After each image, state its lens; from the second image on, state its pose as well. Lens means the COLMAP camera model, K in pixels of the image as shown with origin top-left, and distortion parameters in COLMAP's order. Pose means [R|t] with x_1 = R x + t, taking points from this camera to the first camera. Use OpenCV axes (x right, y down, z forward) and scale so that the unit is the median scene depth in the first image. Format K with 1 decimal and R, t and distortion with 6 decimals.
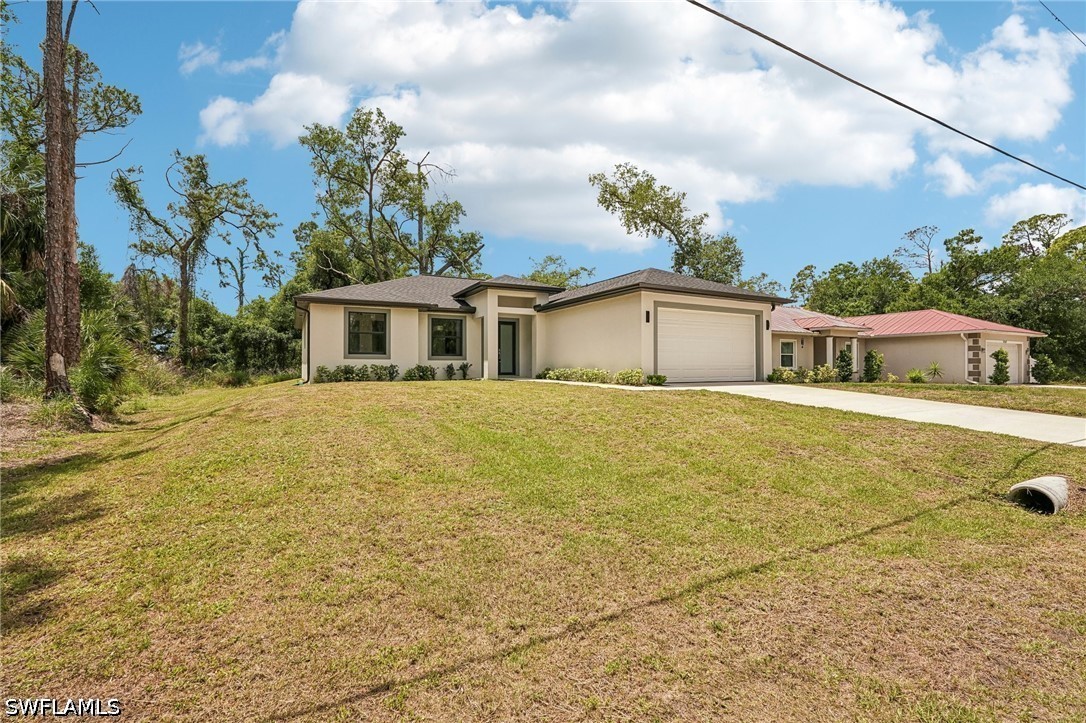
lens RADIAL K [[479.2, 0, 543.1], [0, 479.2, 366.7], [0, 0, 1]] dist [-0.010558, 0.005249]
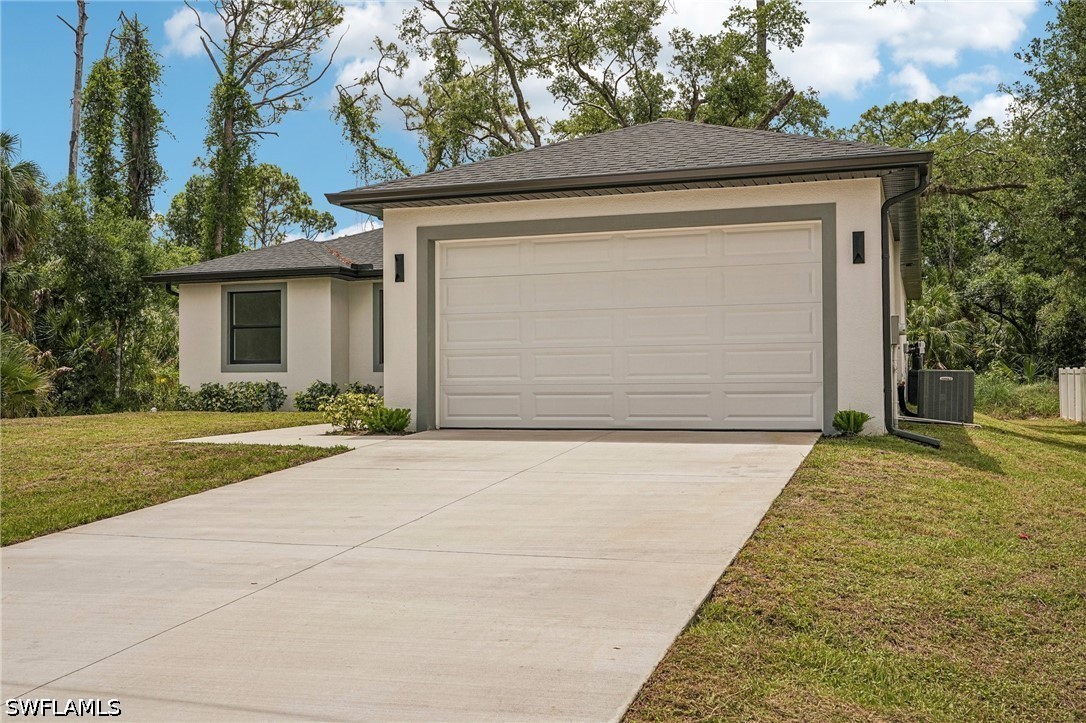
lens RADIAL K [[1083.9, 0, 542.1], [0, 1083.9, 370.3], [0, 0, 1]] dist [0.000297, 0.000000]
pose [[0.670851, -0.010001, -0.741525, 0.811105], [0.007225, 0.999950, -0.006950, -0.006694], [0.741557, -0.000695, 0.670889, 0.375947]]
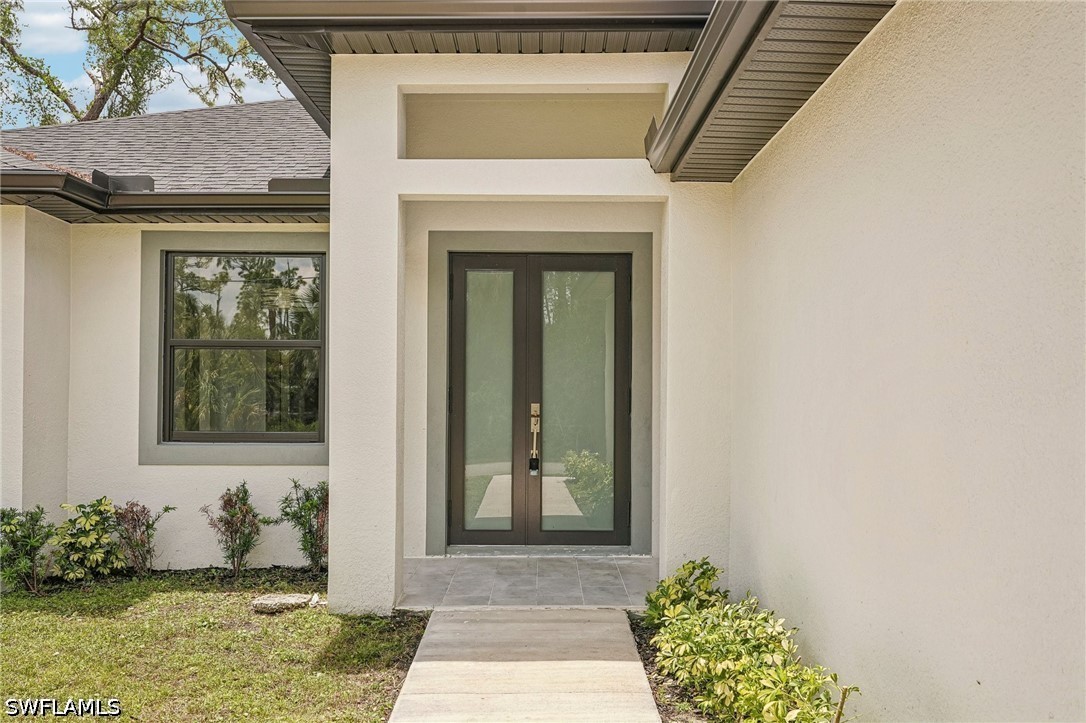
lens RADIAL K [[1083.9, 0, 545.9], [0, 1083.9, 362.8], [0, 0, 1]] dist [0.000297, 0.000000]
pose [[0.880260, 0.000830, -0.474491, 0.128621], [-0.008729, 0.999858, -0.014445, -0.054756], [0.474411, 0.016857, 0.880142, 0.740439]]
